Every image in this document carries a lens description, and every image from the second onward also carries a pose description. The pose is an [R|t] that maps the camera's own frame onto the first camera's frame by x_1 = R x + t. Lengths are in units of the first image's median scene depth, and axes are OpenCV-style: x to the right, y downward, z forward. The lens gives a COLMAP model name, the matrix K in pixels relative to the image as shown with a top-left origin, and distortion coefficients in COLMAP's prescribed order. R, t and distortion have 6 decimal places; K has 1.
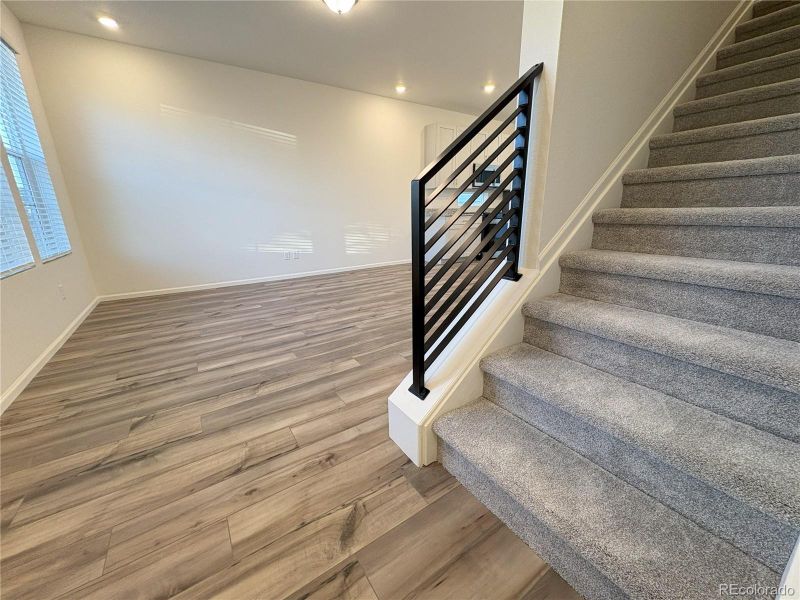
lens RADIAL K [[319.6, 0, 400.0], [0, 319.6, 300.0], [0, 0, 1]] dist [0.000435, 0.000087]
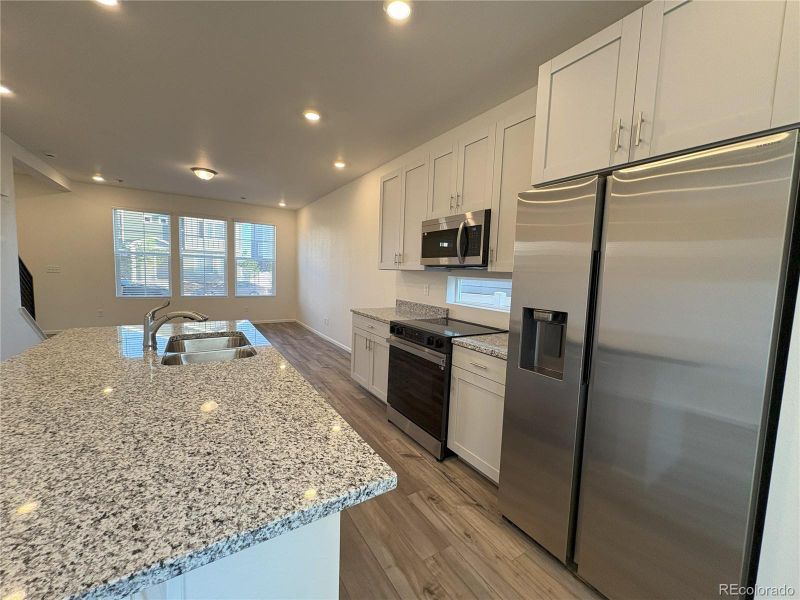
lens RADIAL K [[319.6, 0, 400.0], [0, 319.6, 300.0], [0, 0, 1]] dist [0.000435, 0.000087]
pose [[-0.021456, 0.102305, -0.994522, 1.534451], [-0.307655, 0.945805, 0.103931, -0.751893], [0.951256, 0.308199, 0.011182, 2.108106]]
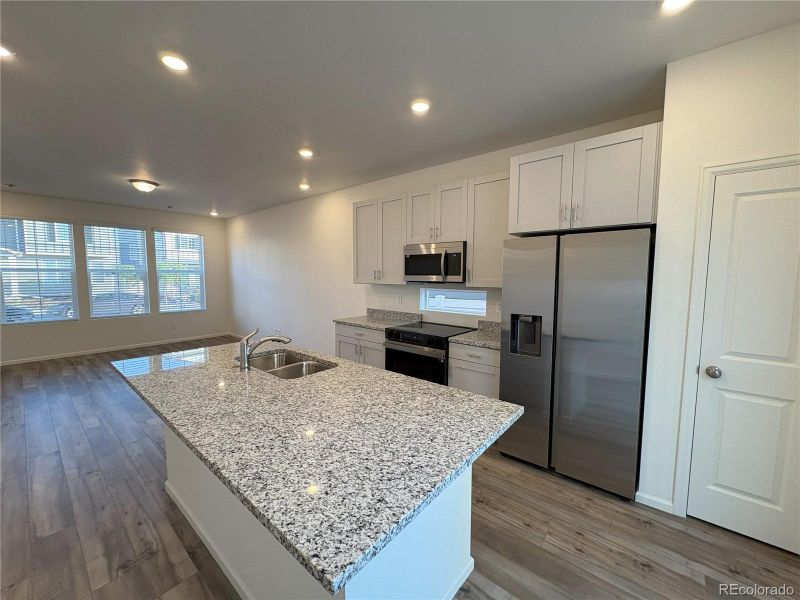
lens RADIAL K [[319.6, 0, 400.0], [0, 319.6, 300.0], [0, 0, 1]] dist [0.000435, 0.000087]
pose [[0.275688, 0.096571, -0.956384, 1.715554], [-0.271135, 0.962353, 0.019016, -0.718923], [0.922216, 0.254067, 0.291493, 1.783785]]
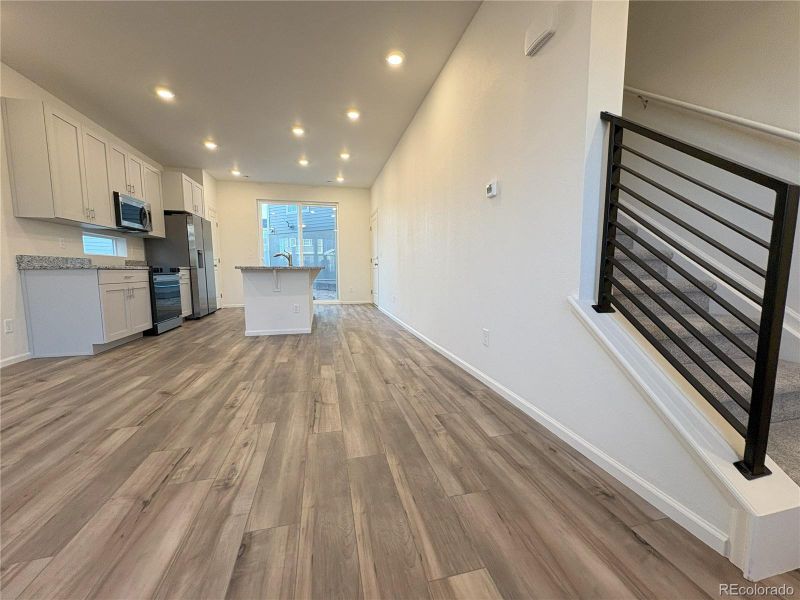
lens RADIAL K [[319.6, 0, 400.0], [0, 319.6, 300.0], [0, 0, 1]] dist [0.000435, 0.000087]
pose [[0.344975, -0.078440, 0.935329, -0.406908], [0.249762, 0.968246, -0.010919, -0.134553], [-0.904771, 0.237377, 0.353612, 0.640261]]
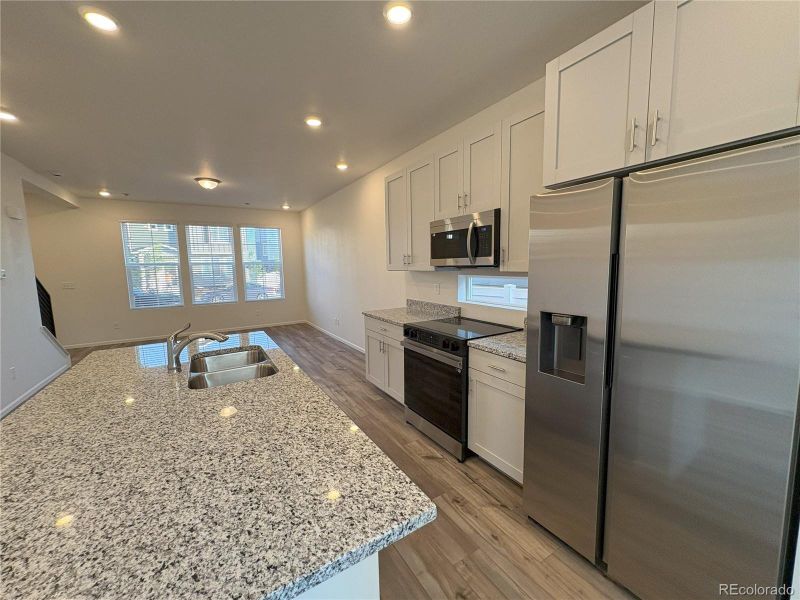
lens RADIAL K [[319.6, 0, 400.0], [0, 319.6, 300.0], [0, 0, 1]] dist [0.000435, 0.000087]
pose [[-0.035209, 0.128483, -0.991087, 1.532727], [-0.253678, 0.958072, 0.133215, -0.779242], [0.966648, 0.256108, -0.001140, 2.081963]]
